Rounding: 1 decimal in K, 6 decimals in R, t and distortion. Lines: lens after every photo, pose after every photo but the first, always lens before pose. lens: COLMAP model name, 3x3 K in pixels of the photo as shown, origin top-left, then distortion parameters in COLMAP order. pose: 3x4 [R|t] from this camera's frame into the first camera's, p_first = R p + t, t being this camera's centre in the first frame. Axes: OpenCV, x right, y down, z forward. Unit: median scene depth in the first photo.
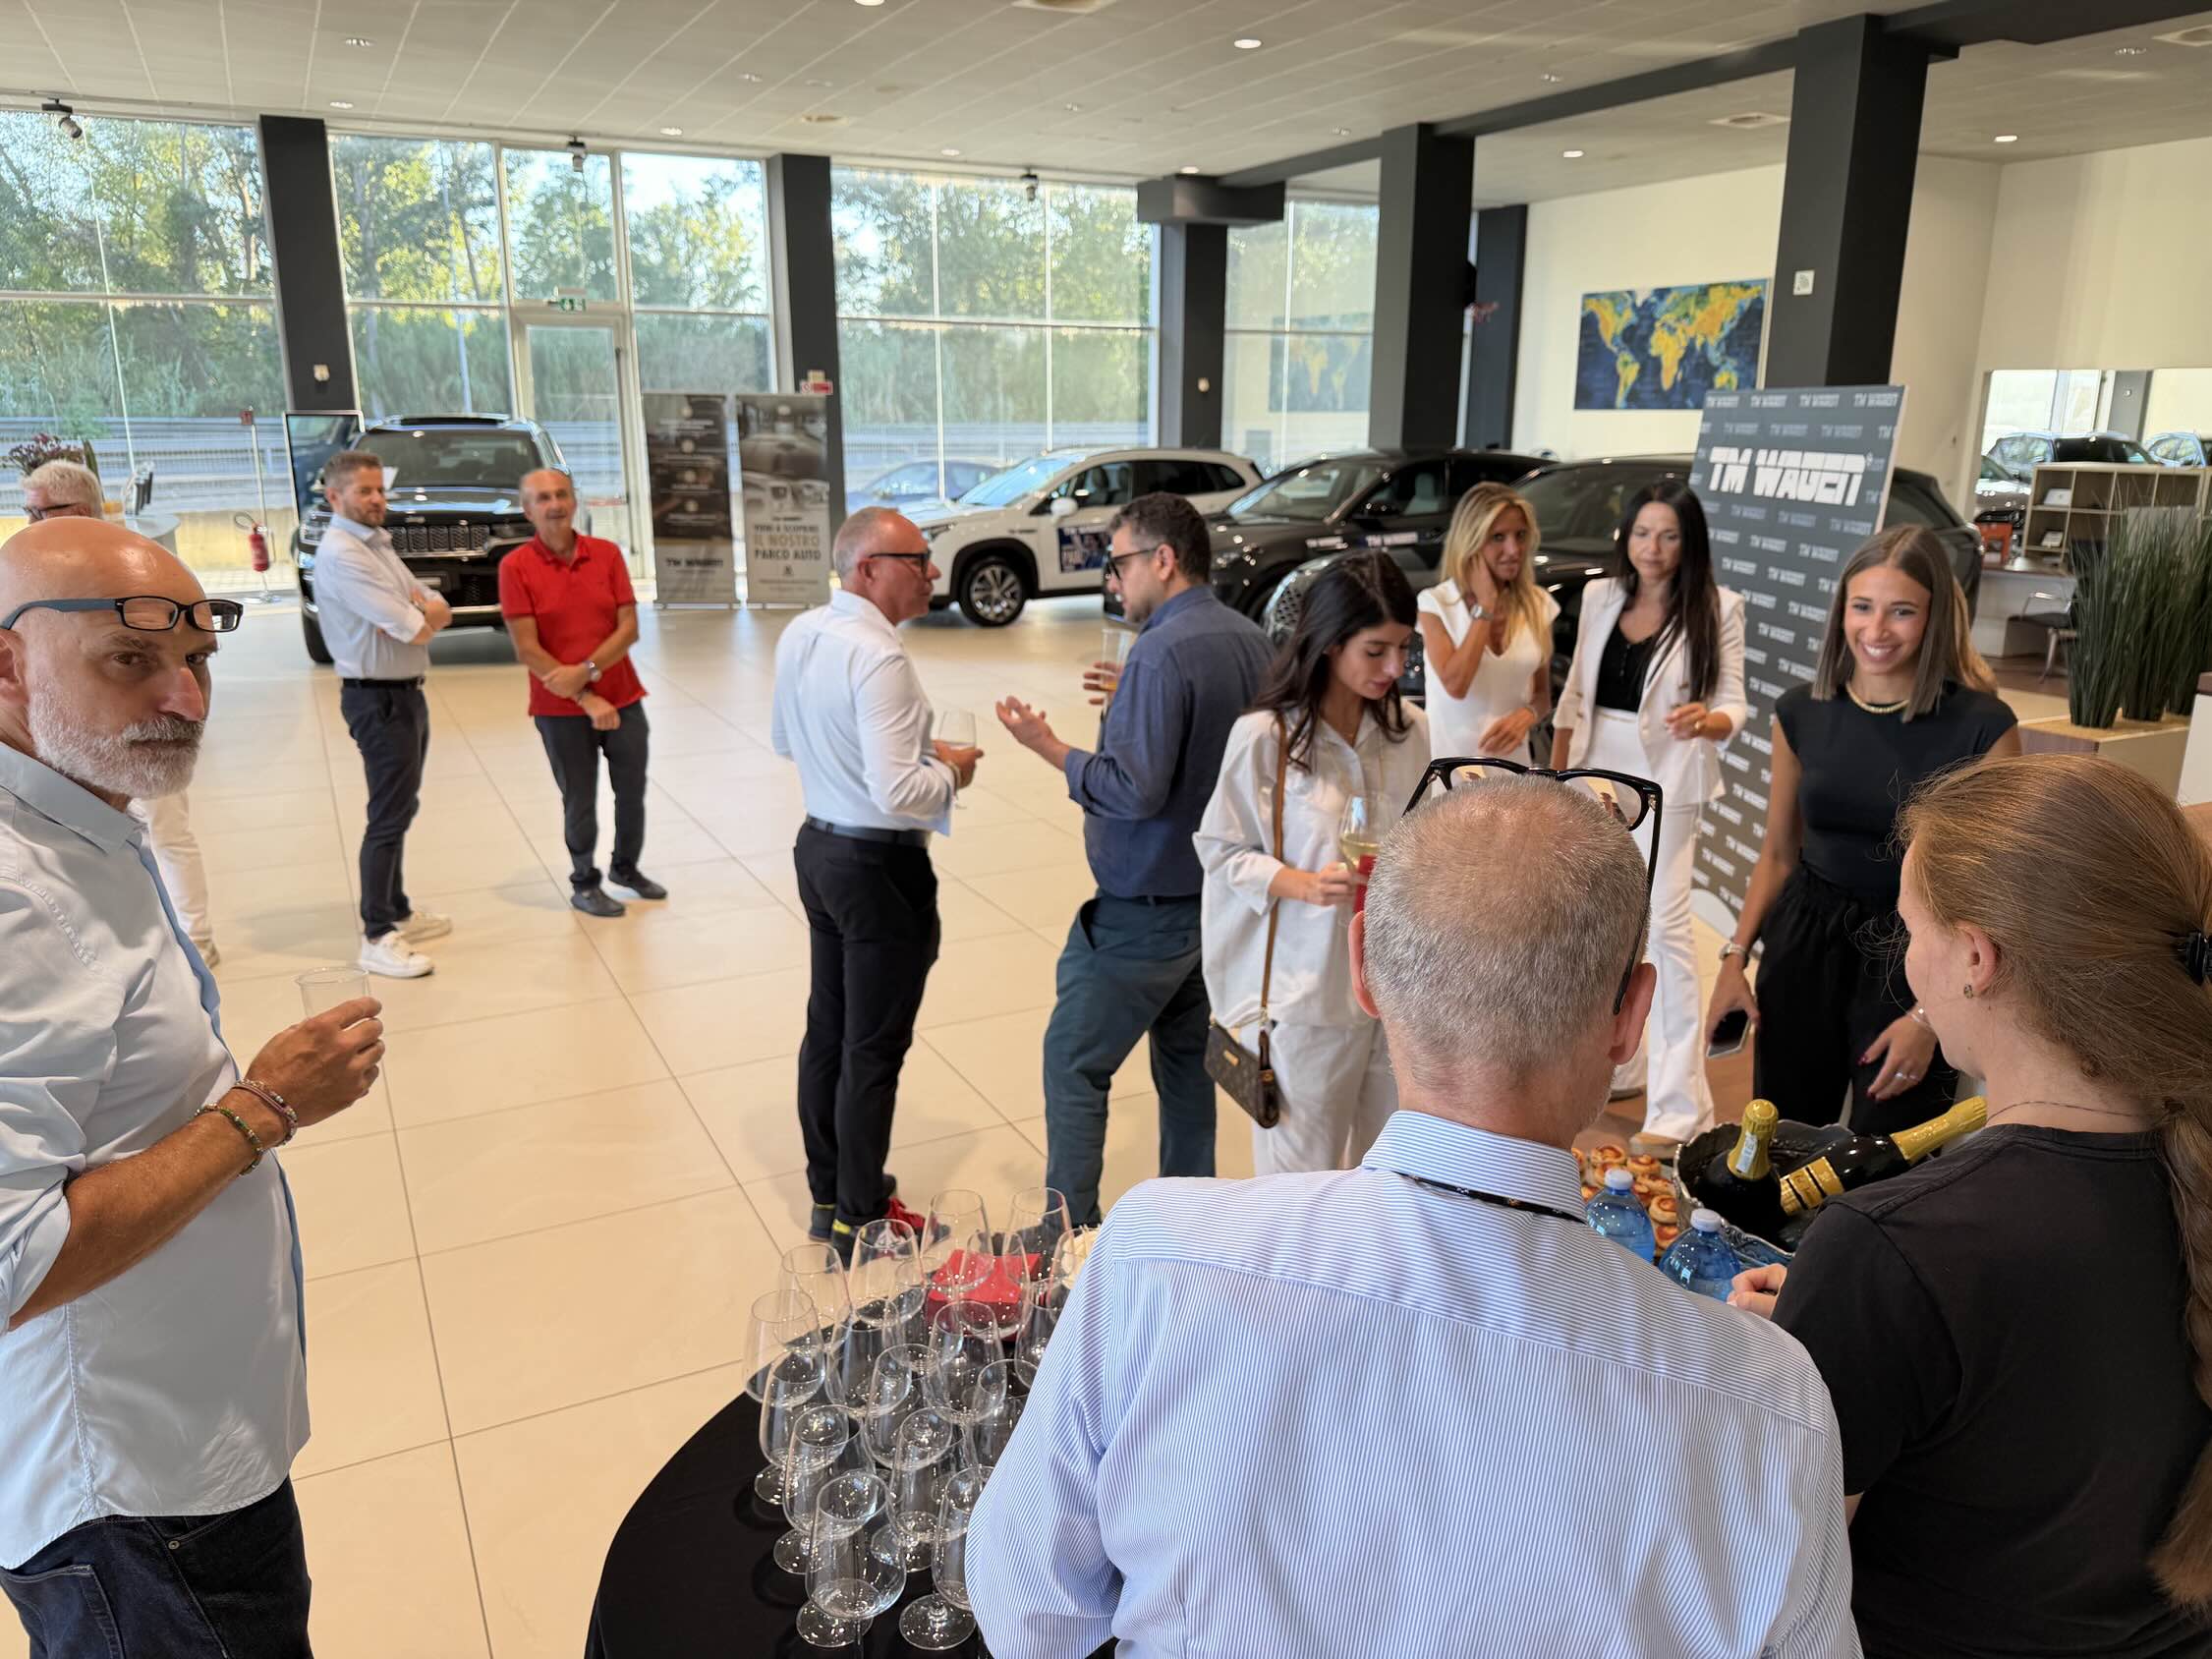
lens RADIAL K [[1670.1, 0, 1102.7], [0, 1670.1, 855.6], [0, 0, 1]] dist [-0.037491, 0.030233]
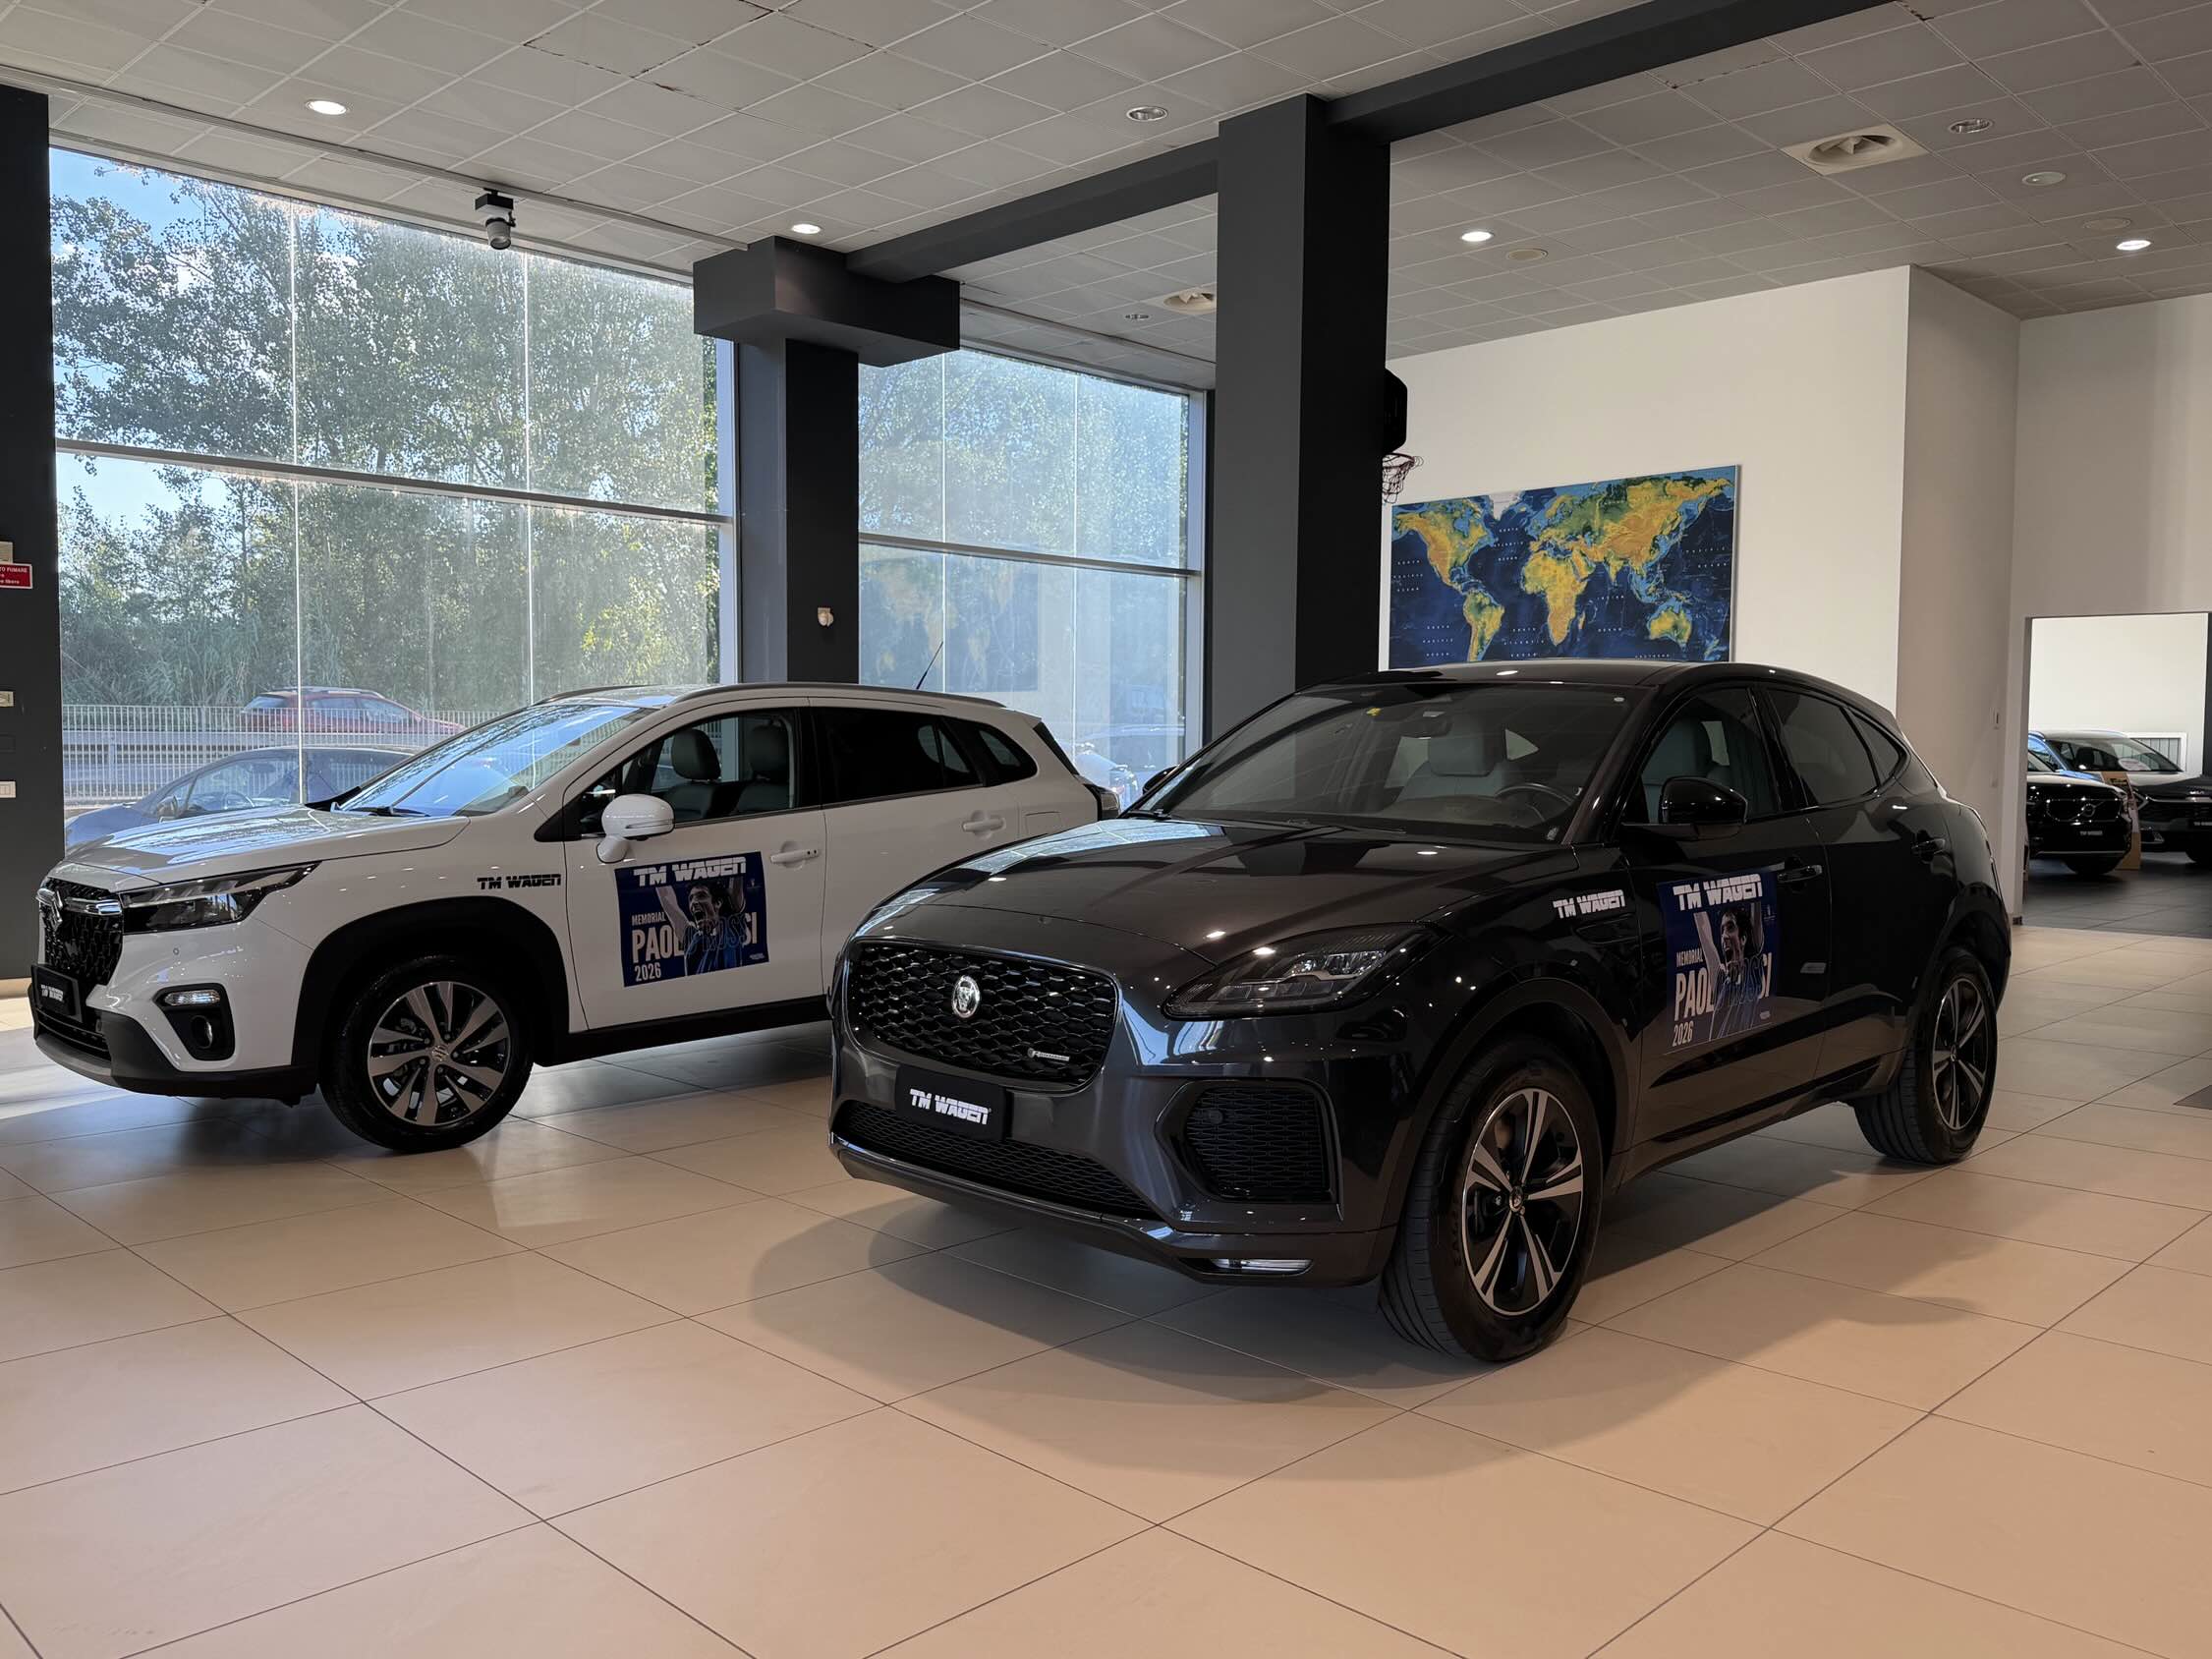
lens RADIAL K [[1720.0, 0, 1106.0], [0, 1720.0, 829.5], [0, 0, 1]] dist [0.035643, -0.000597]
pose [[0.947653, -0.006002, 0.319244, -0.036947], [0.075378, 0.975769, -0.205408, -0.092249], [-0.310276, 0.218719, 0.925144, 0.476721]]
